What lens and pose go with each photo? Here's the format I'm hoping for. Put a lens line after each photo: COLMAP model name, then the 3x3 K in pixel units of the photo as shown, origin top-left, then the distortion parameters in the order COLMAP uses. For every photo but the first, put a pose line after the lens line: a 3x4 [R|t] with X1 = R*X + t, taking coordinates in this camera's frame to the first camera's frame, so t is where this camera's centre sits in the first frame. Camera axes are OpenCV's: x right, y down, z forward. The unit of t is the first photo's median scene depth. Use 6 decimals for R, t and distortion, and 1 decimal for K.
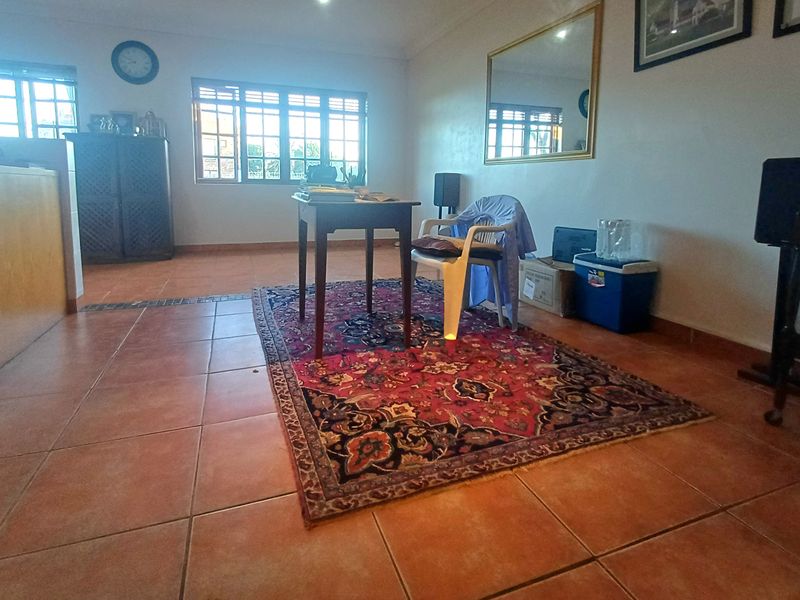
lens RADIAL K [[429.0, 0, 400.0], [0, 429.0, 300.0], [0, 0, 1]] dist [-0.005448, -0.001461]
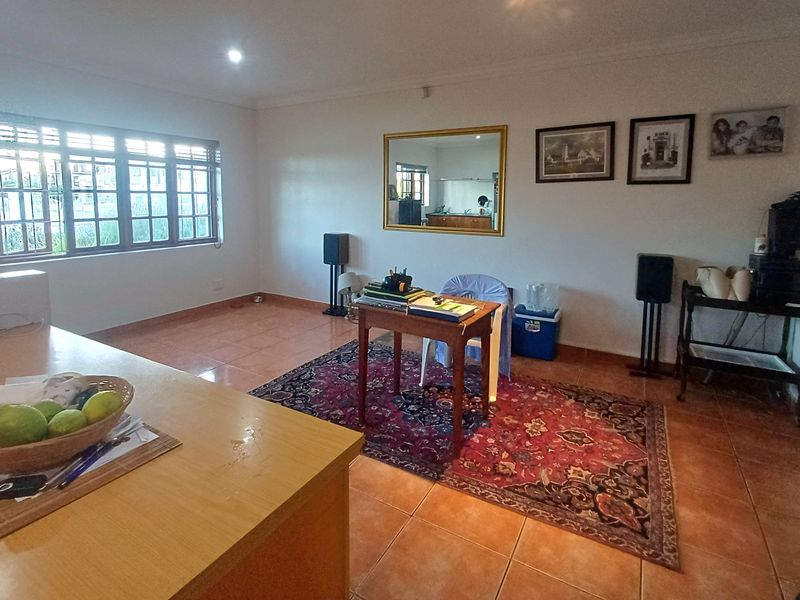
lens RADIAL K [[429.0, 0, 400.0], [0, 429.0, 300.0], [0, 0, 1]] dist [-0.005448, -0.001461]
pose [[0.766820, -0.151104, 0.623822, -1.057798], [0.154366, 0.986784, 0.049270, -0.386723], [-0.623023, 0.058516, 0.780012, 0.235499]]
